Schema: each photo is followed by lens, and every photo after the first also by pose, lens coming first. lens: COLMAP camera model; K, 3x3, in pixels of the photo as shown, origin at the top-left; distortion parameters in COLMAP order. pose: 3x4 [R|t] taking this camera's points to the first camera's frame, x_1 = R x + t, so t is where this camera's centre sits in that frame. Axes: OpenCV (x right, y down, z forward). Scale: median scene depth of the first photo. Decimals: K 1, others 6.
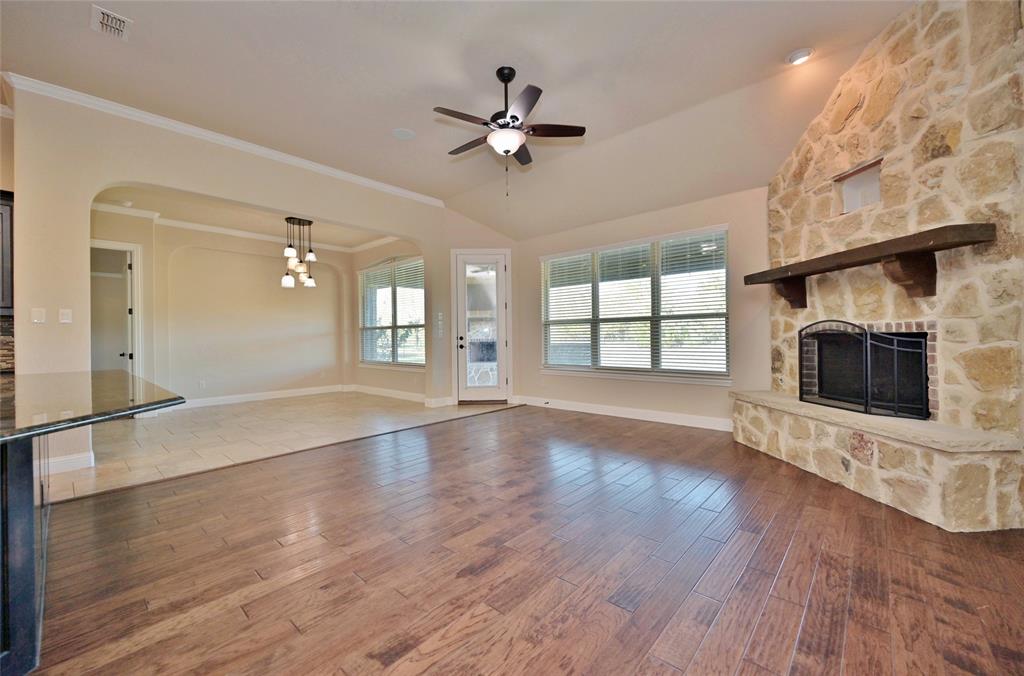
lens RADIAL K [[406.4, 0, 510.4], [0, 406.4, 334.0], [0, 0, 1]] dist [-0.005218, 0.000965]
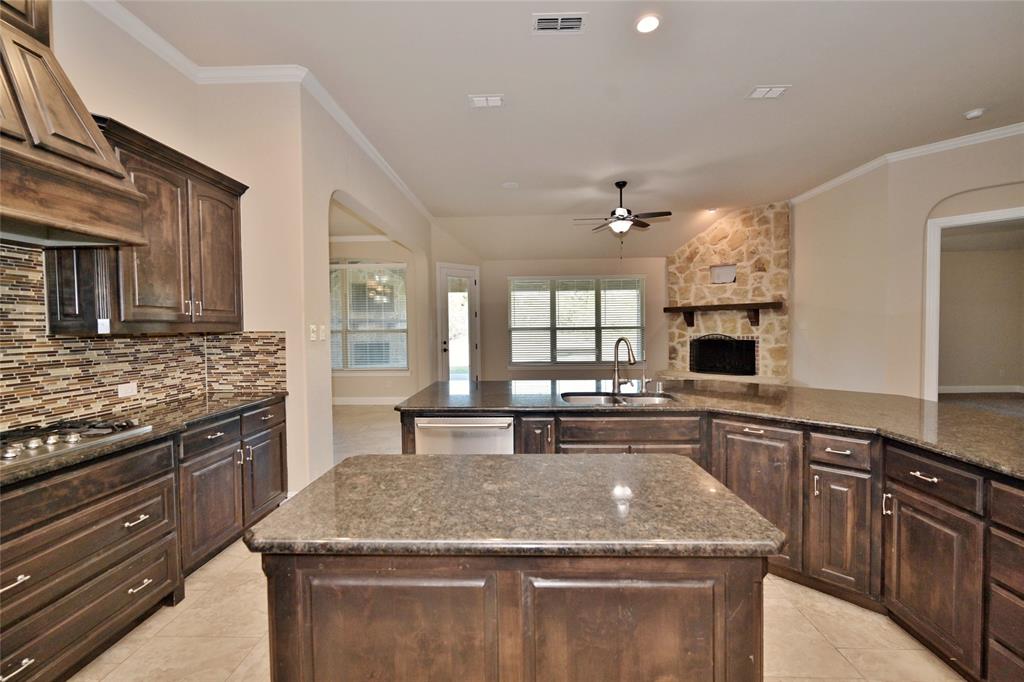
lens RADIAL K [[430.8, 0, 511.1], [0, 430.8, 336.2], [0, 0, 1]] dist [0.002532, -0.001245]
pose [[0.764490, -0.009240, 0.644569, -1.393763], [-0.003103, 0.999833, 0.018013, -0.054157], [-0.644628, -0.015771, 0.764334, -0.047750]]
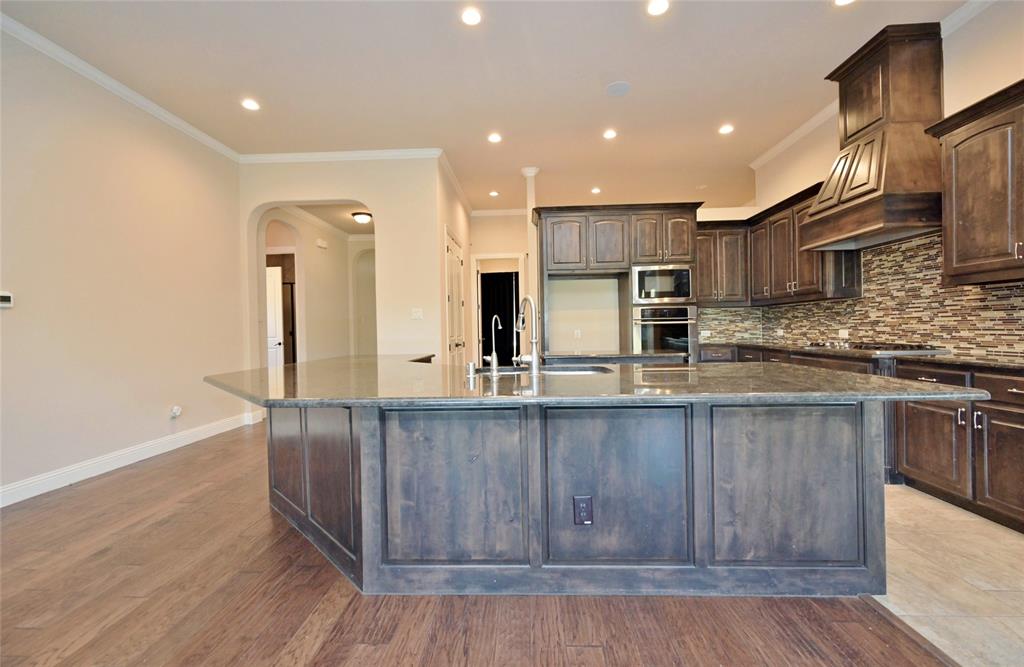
lens RADIAL K [[432.7, 0, 510.7], [0, 432.7, 331.0], [0, 0, 1]] dist [-0.001222, 0.000710]
pose [[-0.767873, 0.032944, -0.639754, -0.270769], [0.033928, 0.999367, 0.010739, 0.003985], [0.639703, -0.013459, -0.768504, 0.910611]]
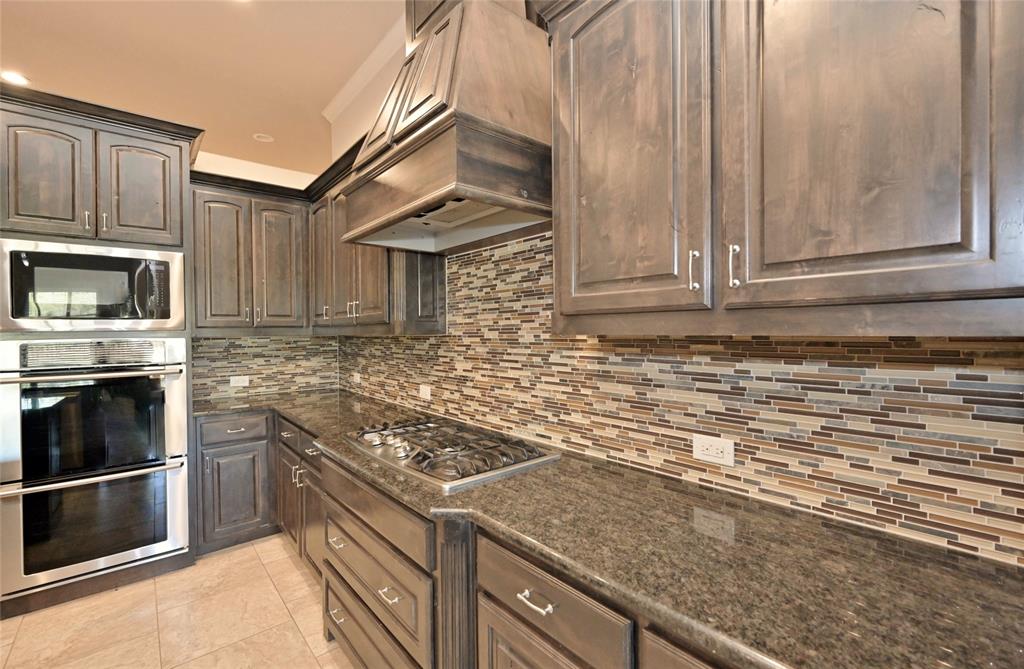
lens RADIAL K [[432.7, 0, 511.0], [0, 432.7, 333.2], [0, 0, 1]] dist [-0.001222, 0.000710]
pose [[-0.124739, 0.023559, -0.991910, -1.040249], [0.017944, 0.999608, 0.021486, -0.055757], [0.992027, -0.015119, -0.125112, 0.815811]]
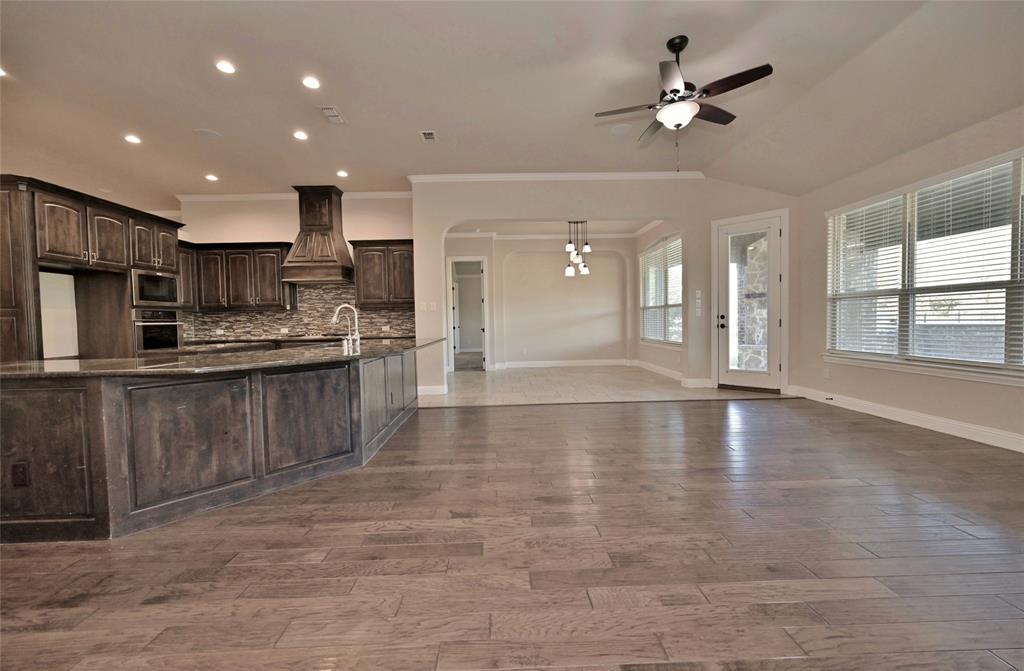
lens RADIAL K [[408.7, 0, 510.1], [0, 408.7, 334.1], [0, 0, 1]] dist [-0.005312, 0.001426]
pose [[0.690313, 0.024875, -0.723084, 0.406305], [0.015253, 0.998686, 0.048918, -0.006865], [0.723350, -0.044797, 0.689026, 0.018575]]
